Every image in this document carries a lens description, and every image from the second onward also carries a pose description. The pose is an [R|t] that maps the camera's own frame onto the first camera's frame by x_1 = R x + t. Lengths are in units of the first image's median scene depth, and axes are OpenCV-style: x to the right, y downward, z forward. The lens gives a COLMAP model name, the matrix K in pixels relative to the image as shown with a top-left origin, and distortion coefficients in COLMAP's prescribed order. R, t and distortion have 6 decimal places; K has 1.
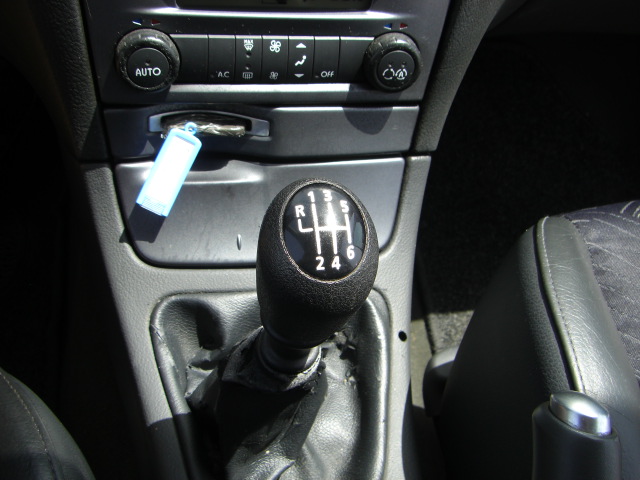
lens RADIAL K [[710.0, 0, 320.6], [0, 710.0, 239.5], [0, 0, 1]] dist [-0.148389, 0.000000]
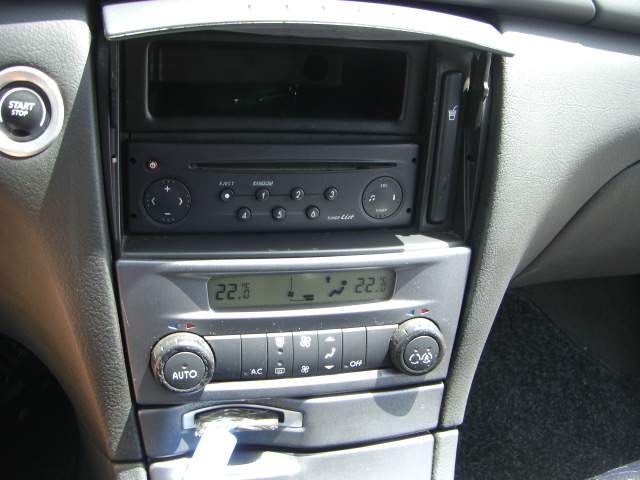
lens RADIAL K [[710.0, 0, 318.6], [0, 710.0, 241.7], [0, 0, 1]] dist [-0.148389, 0.000000]
pose [[0.997869, -0.059265, 0.027307, -0.062181], [0.064882, 0.945699, -0.318503, -0.077086], [-0.006949, 0.319596, 0.947528, -0.035801]]
